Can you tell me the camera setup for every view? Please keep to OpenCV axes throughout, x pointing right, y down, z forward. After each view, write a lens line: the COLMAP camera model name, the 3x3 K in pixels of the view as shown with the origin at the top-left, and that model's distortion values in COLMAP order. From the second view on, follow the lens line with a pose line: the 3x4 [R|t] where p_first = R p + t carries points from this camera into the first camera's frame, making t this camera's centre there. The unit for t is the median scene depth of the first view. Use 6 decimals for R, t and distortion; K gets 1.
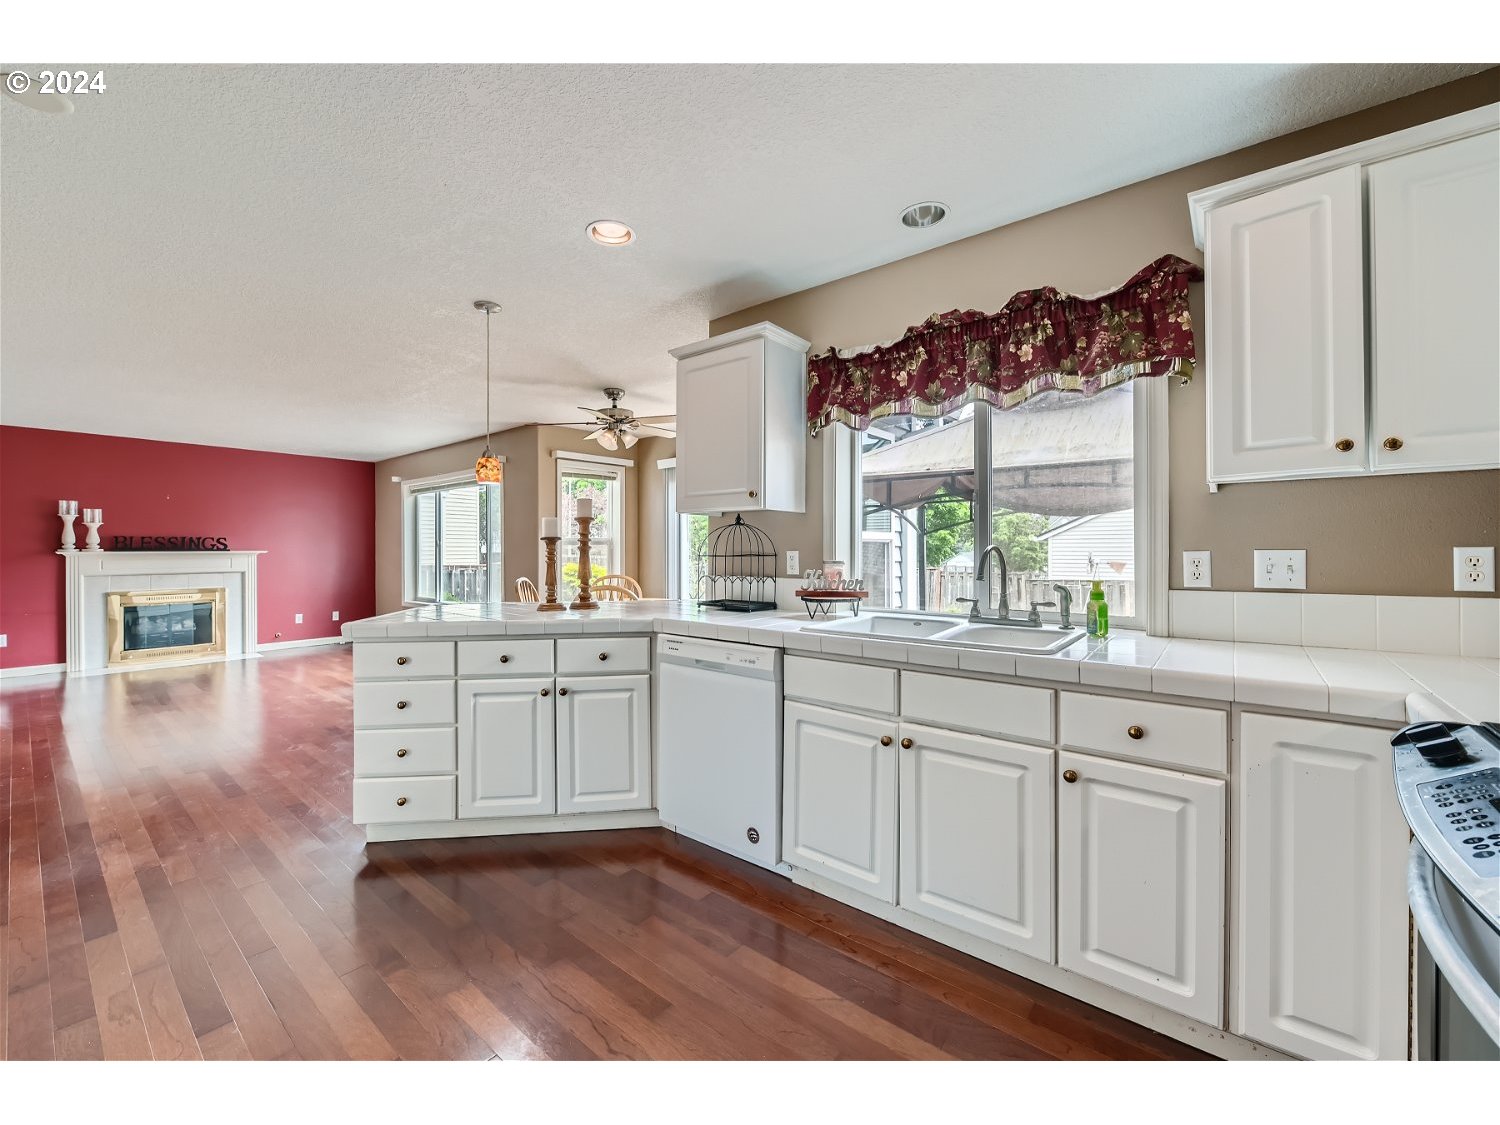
lens RADIAL K [[598.4, 0, 741.8], [0, 598.4, 544.8], [0, 0, 1]] dist [-0.005767, -0.000702]
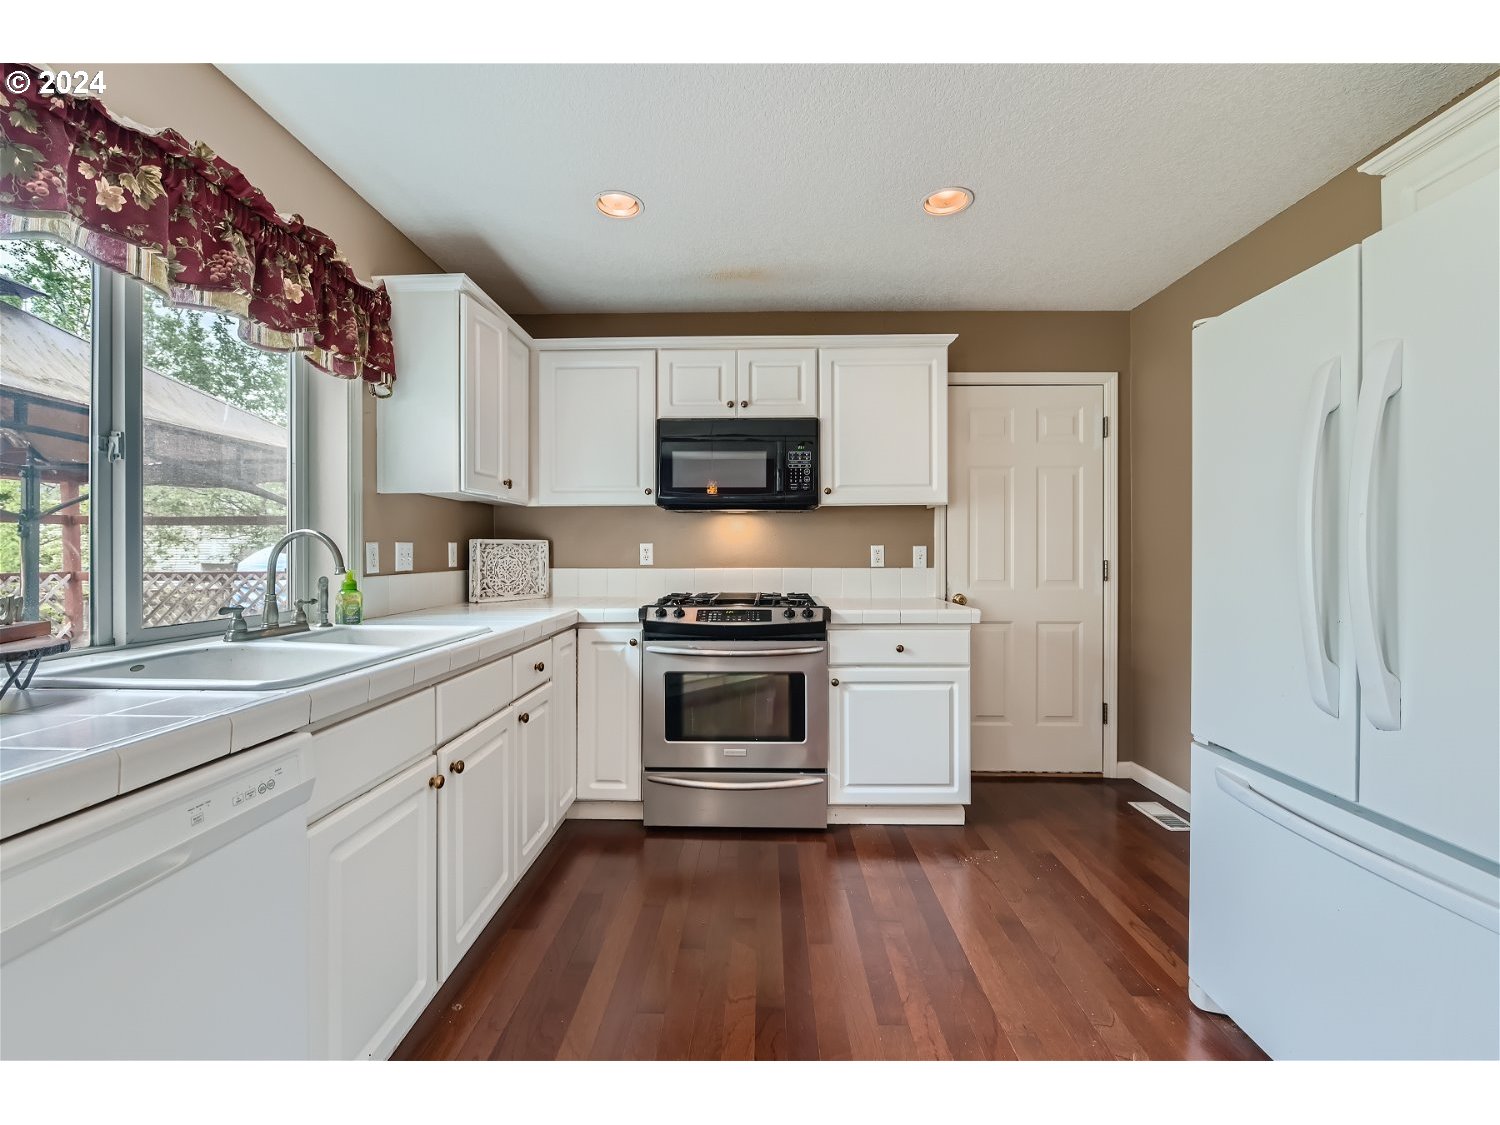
lens RADIAL K [[598.4, 0, 744.3], [0, 598.4, 553.9], [0, 0, 1]] dist [-0.005767, -0.000702]
pose [[-0.609525, 0.003418, 0.792759, -0.500379], [-0.005378, 0.999950, -0.008447, 0.032554], [-0.792749, -0.009412, -0.609476, 0.954262]]
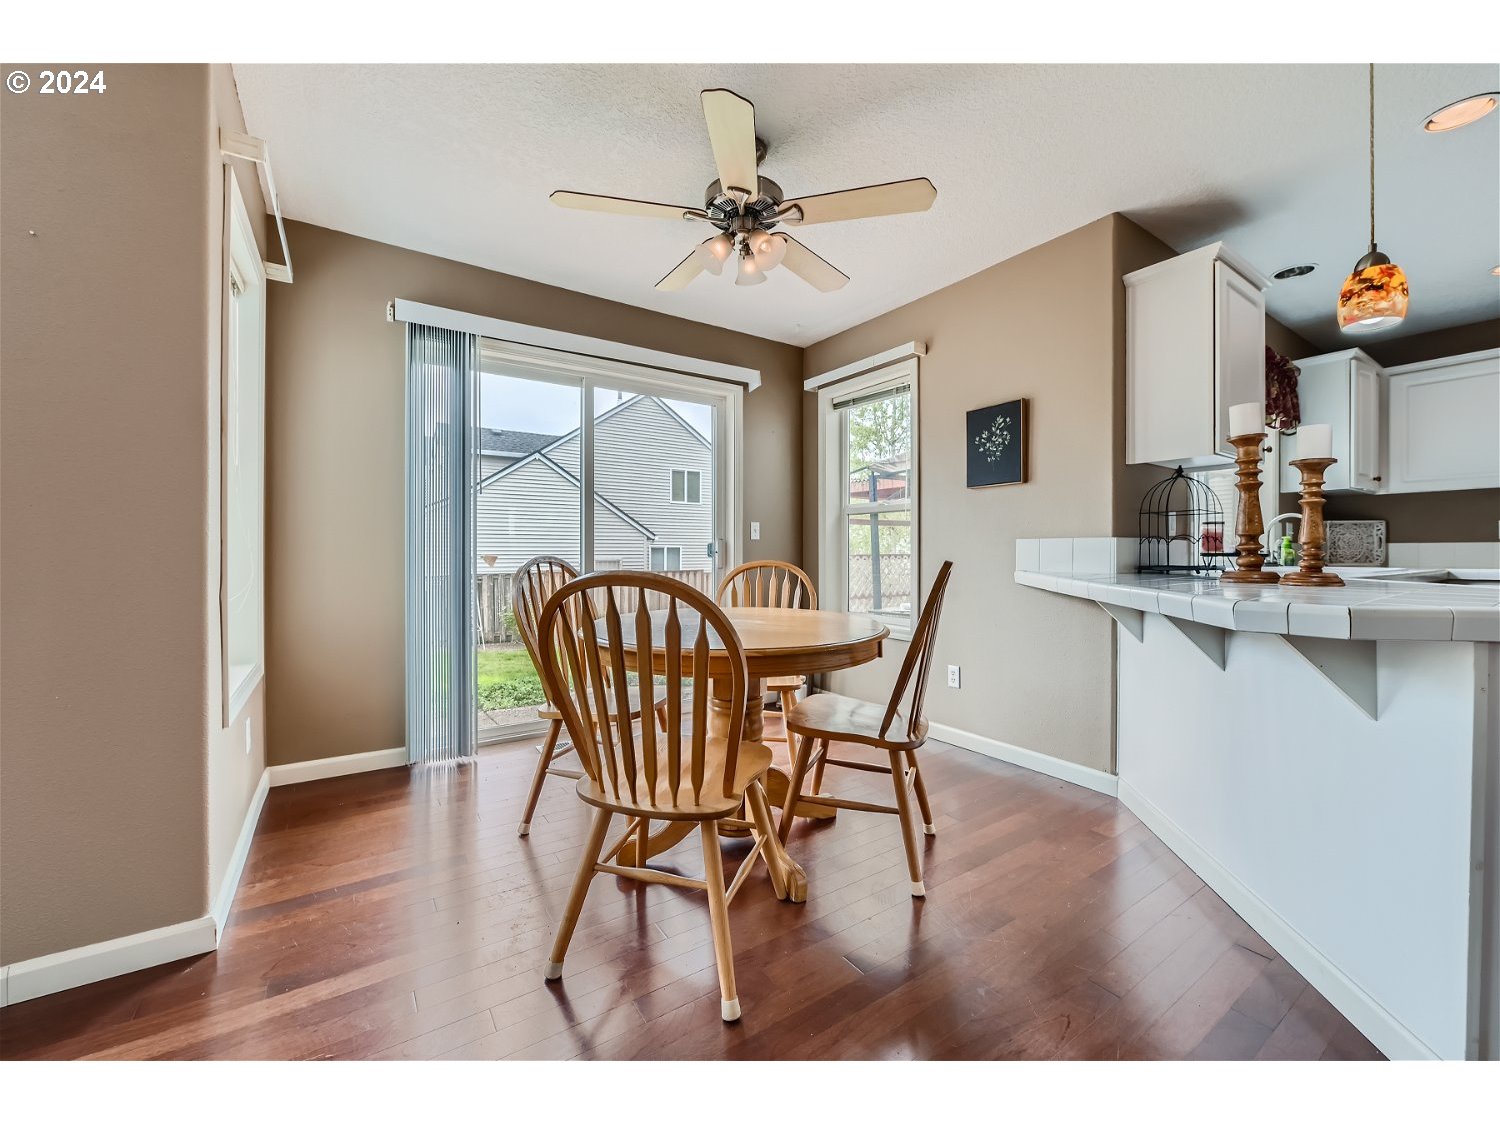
lens RADIAL K [[598.4, 0, 746.5], [0, 598.4, 559.4], [0, 0, 1]] dist [-0.005767, -0.000702]
pose [[0.287869, -0.006402, 0.957648, -1.345378], [-0.011843, 0.999877, 0.010244, 0.110550], [-0.957597, -0.014290, 0.287758, 1.771961]]
